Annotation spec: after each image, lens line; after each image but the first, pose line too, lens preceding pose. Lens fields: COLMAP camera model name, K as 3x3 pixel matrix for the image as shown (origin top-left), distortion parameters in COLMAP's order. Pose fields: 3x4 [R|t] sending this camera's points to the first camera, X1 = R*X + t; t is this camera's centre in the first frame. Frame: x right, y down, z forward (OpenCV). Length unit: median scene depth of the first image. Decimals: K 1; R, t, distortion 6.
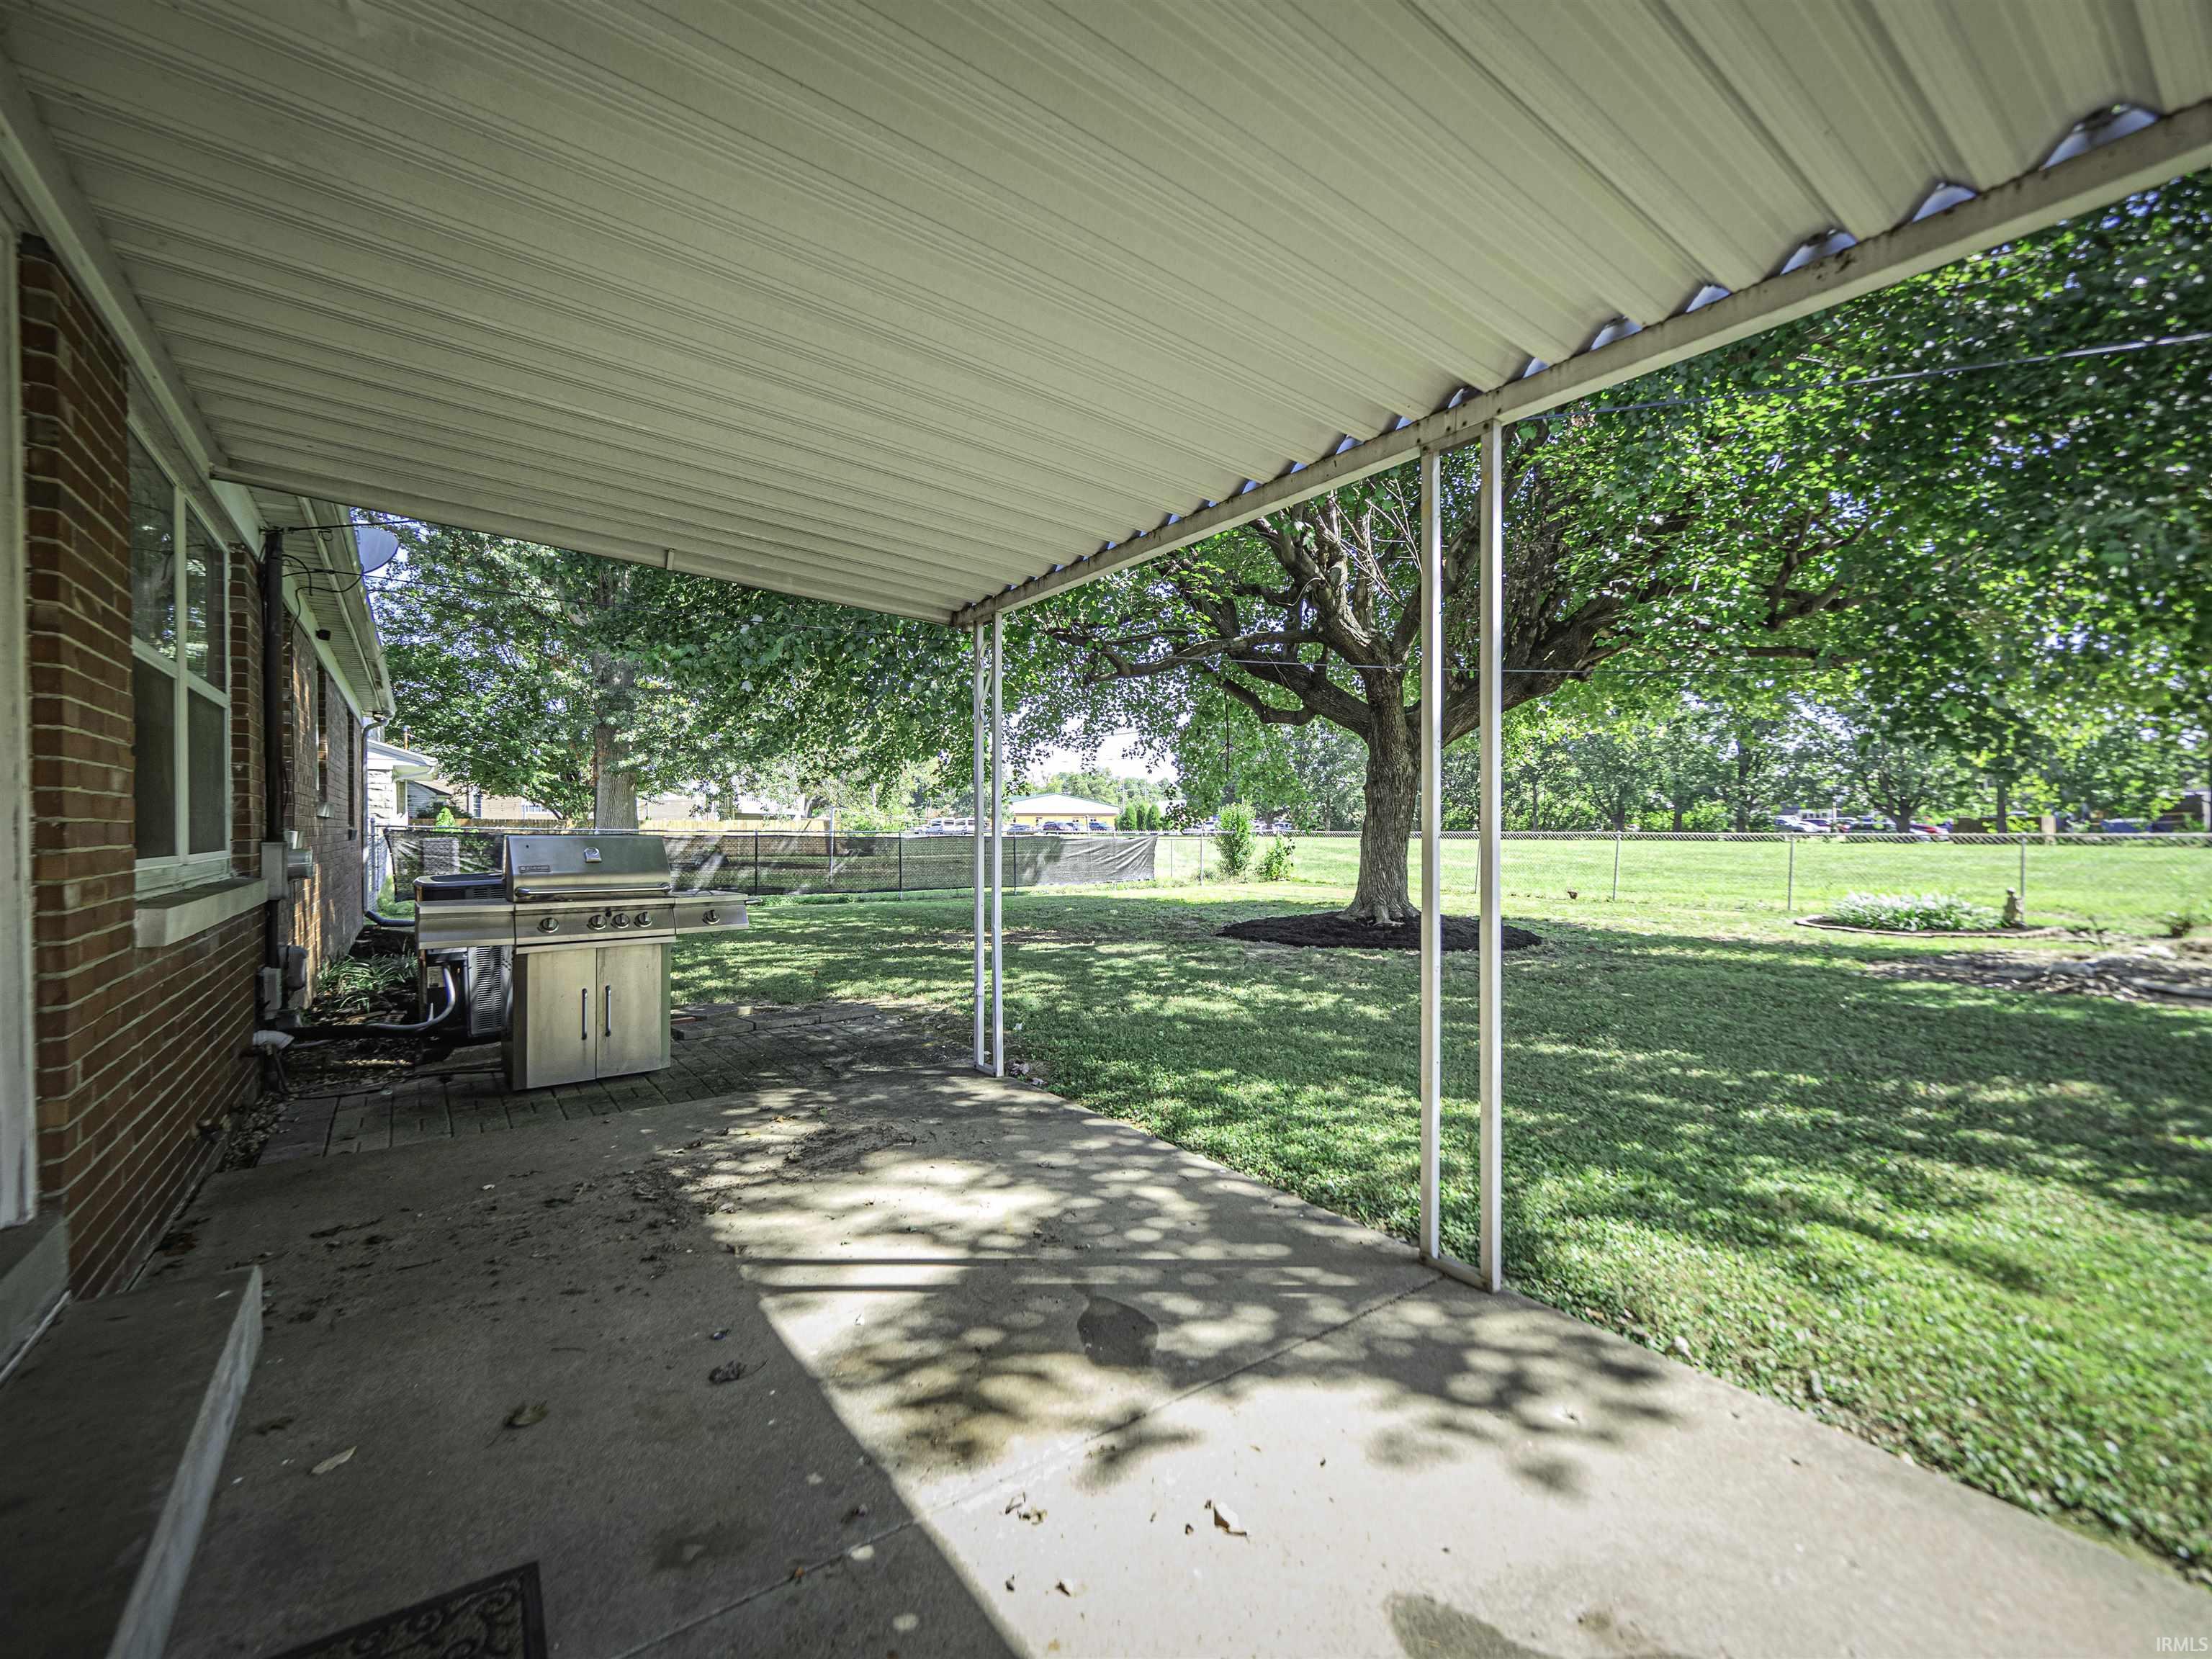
lens RADIAL K [[928.7, 0, 1103.2], [0, 928.7, 829.3], [0, 0, 1]] dist [-0.001592, -0.004311]
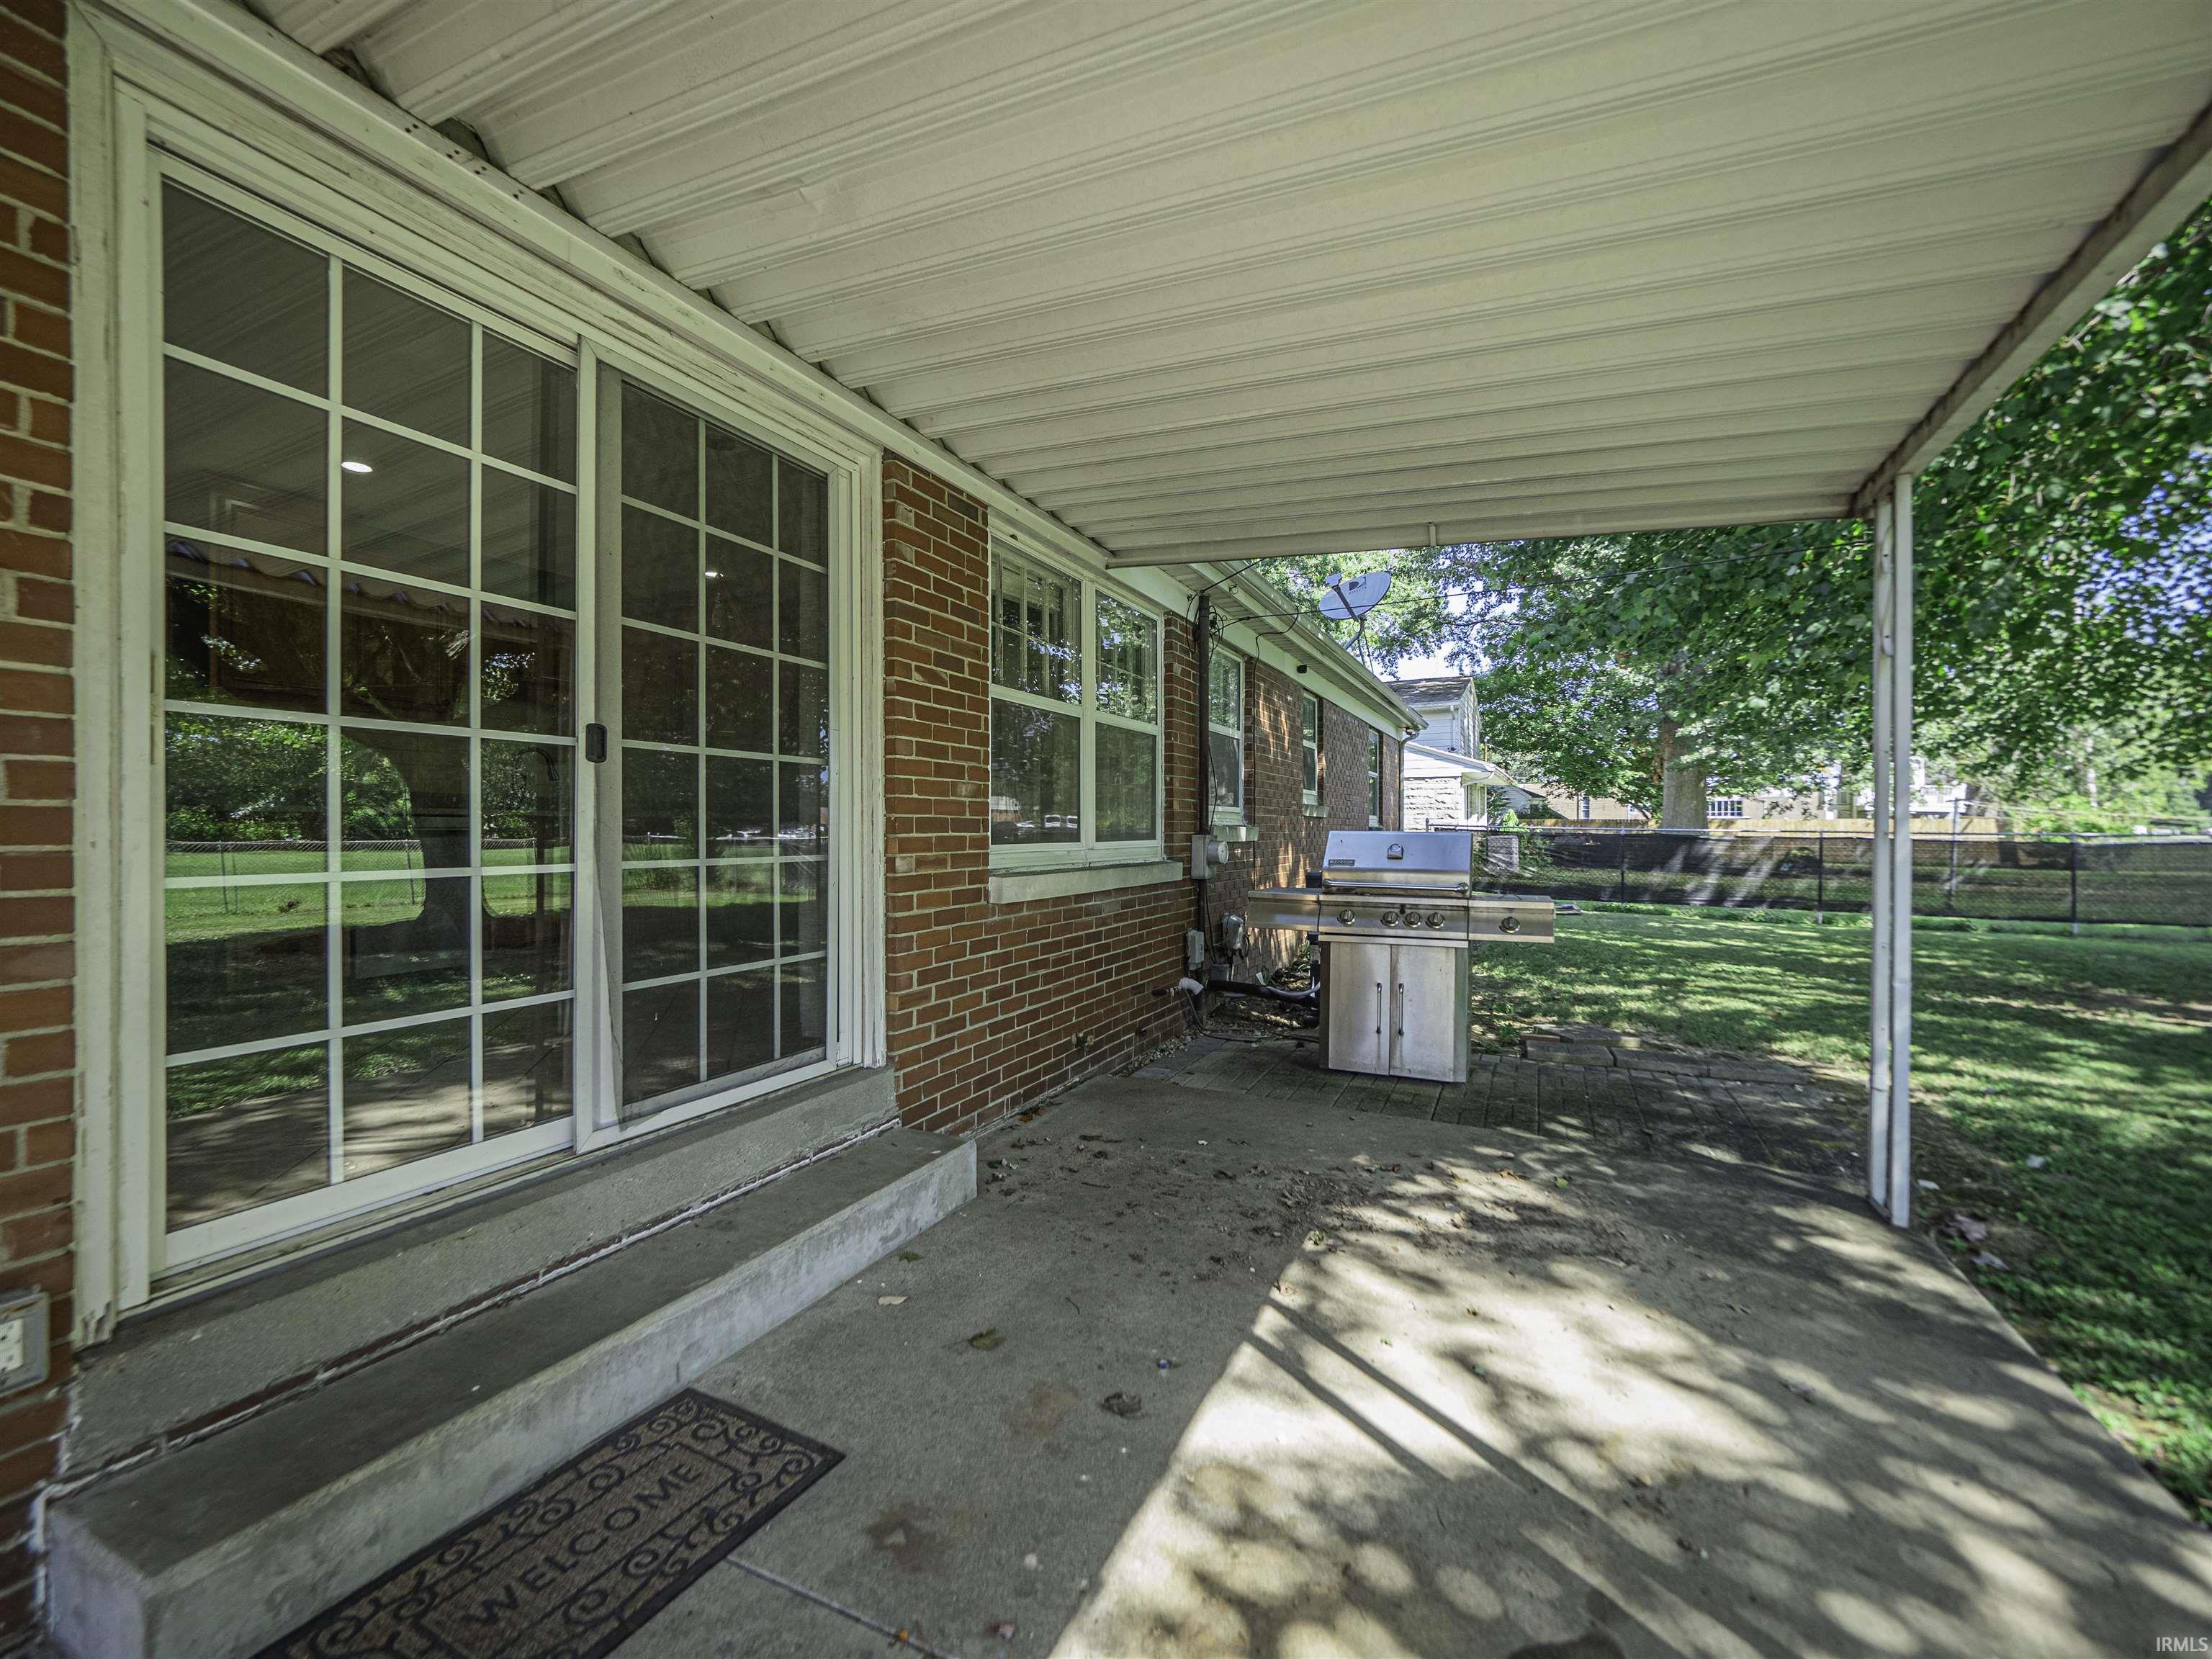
lens RADIAL K [[928.7, 0, 1103.2], [0, 928.7, 829.3], [0, 0, 1]] dist [-0.001592, -0.004311]
pose [[0.467683, 0.004851, -0.883883, 0.202090], [-0.005056, 0.999983, 0.002813, 0.003370], [0.883882, 0.003153, 0.467700, 0.274076]]
